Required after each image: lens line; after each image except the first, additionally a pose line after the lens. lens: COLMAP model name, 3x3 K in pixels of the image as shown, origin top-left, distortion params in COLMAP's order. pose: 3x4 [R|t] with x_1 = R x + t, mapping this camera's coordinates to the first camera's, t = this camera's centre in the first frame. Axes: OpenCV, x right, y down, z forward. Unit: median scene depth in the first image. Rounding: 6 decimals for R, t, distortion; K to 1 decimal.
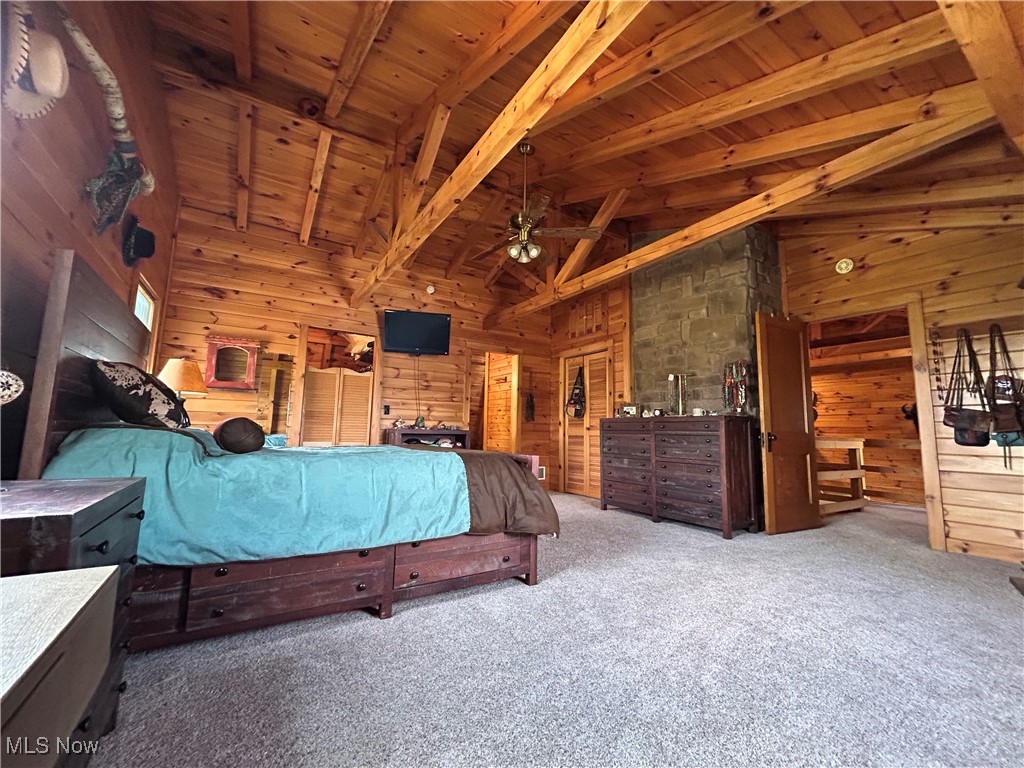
lens RADIAL K [[413.2, 0, 509.9], [0, 413.2, 384.1], [0, 0, 1]] dist [-0.002225, 0.000507]
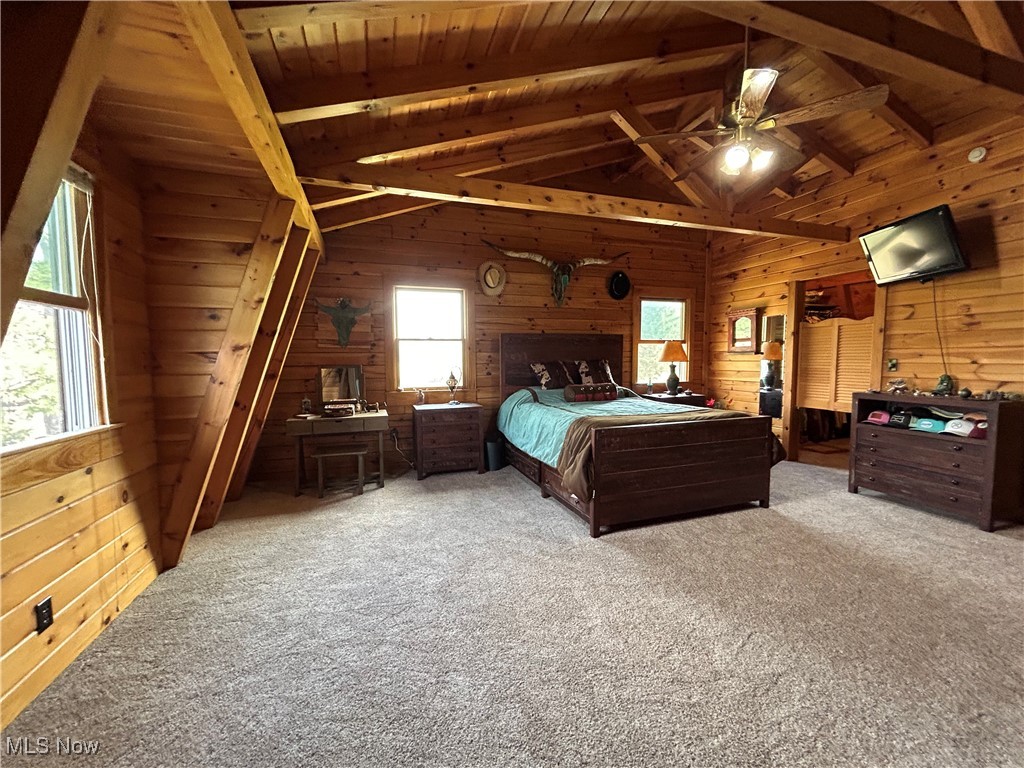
lens RADIAL K [[413.2, 0, 518.0], [0, 413.2, 385.4], [0, 0, 1]] dist [-0.002225, 0.000507]
pose [[-0.232274, 0.049568, -0.971386, 0.659025], [0.113207, 0.993291, 0.023616, 0.005802], [0.966040, -0.104483, -0.236327, 0.600388]]
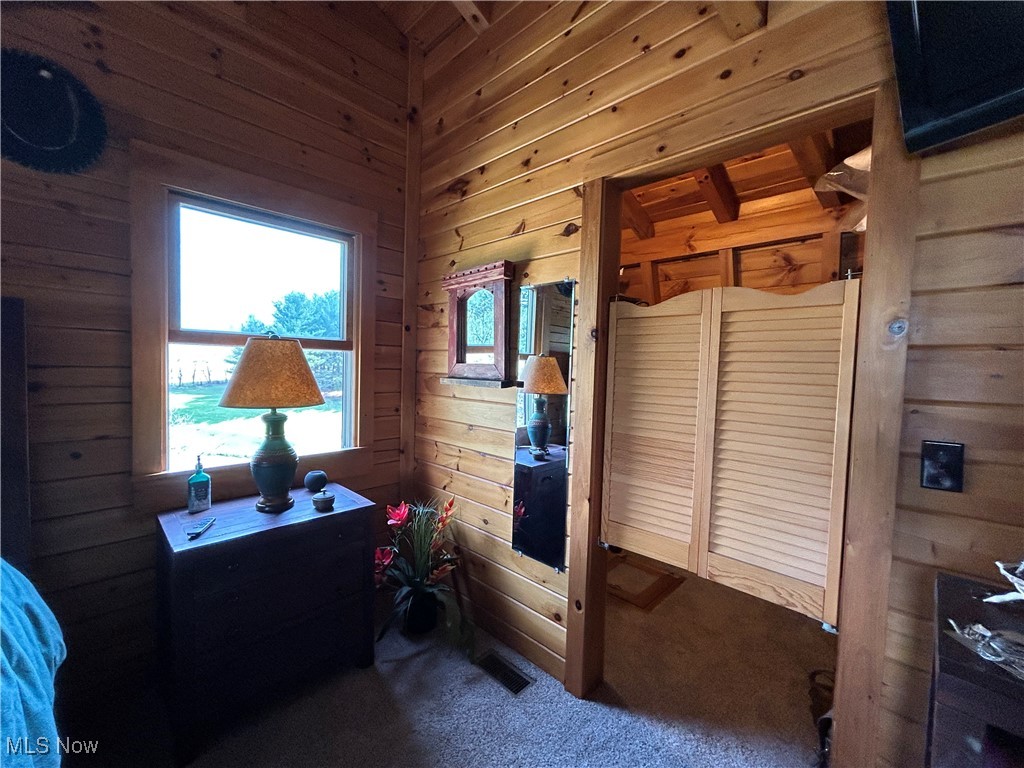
lens RADIAL K [[413.2, 0, 510.0], [0, 413.2, 382.3], [0, 0, 1]] dist [-0.002225, 0.000507]
pose [[0.228654, 0.021217, -0.973277, -0.190760], [0.087037, 0.995313, 0.042145, -0.000477], [0.969609, -0.094348, 0.225735, 0.883517]]
